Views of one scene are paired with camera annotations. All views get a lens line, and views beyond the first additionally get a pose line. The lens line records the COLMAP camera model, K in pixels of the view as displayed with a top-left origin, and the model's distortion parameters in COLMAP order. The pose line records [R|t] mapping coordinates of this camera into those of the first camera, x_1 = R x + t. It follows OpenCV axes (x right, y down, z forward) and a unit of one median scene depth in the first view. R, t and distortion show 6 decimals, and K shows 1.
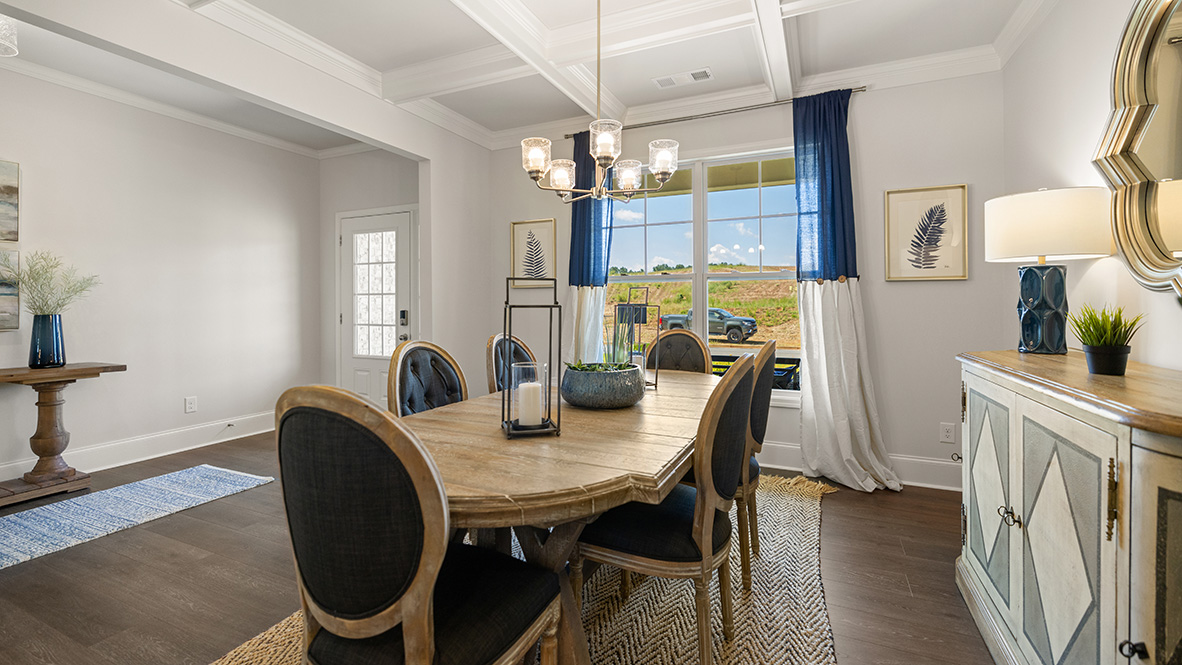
lens RADIAL K [[490.2, 0, 588.7], [0, 490.2, 300.8], [0, 0, 1]] dist [-0.000866, -0.000264]
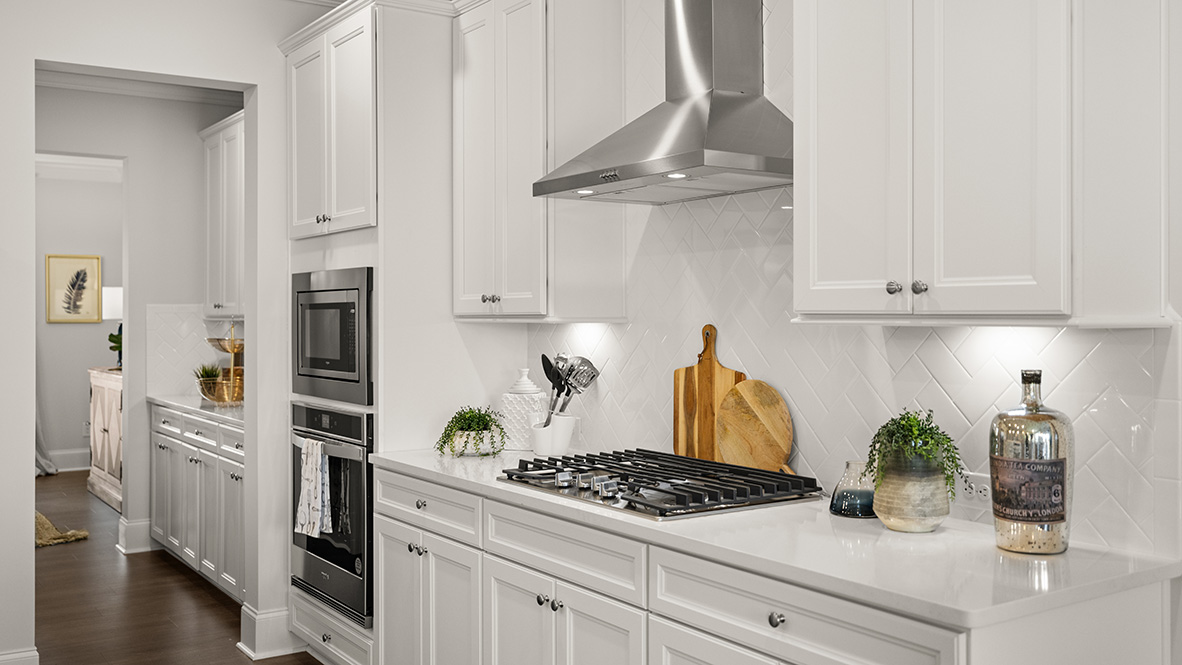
lens RADIAL K [[1078.8, 0, 587.2], [0, 1078.8, 318.5], [0, 0, 1]] dist [-0.003595, -0.003099]
pose [[0.501910, 0.002557, 0.864916, -1.223140], [-0.008750, 0.999959, 0.002121, -0.070665], [-0.864875, -0.008632, 0.501912, -1.790127]]
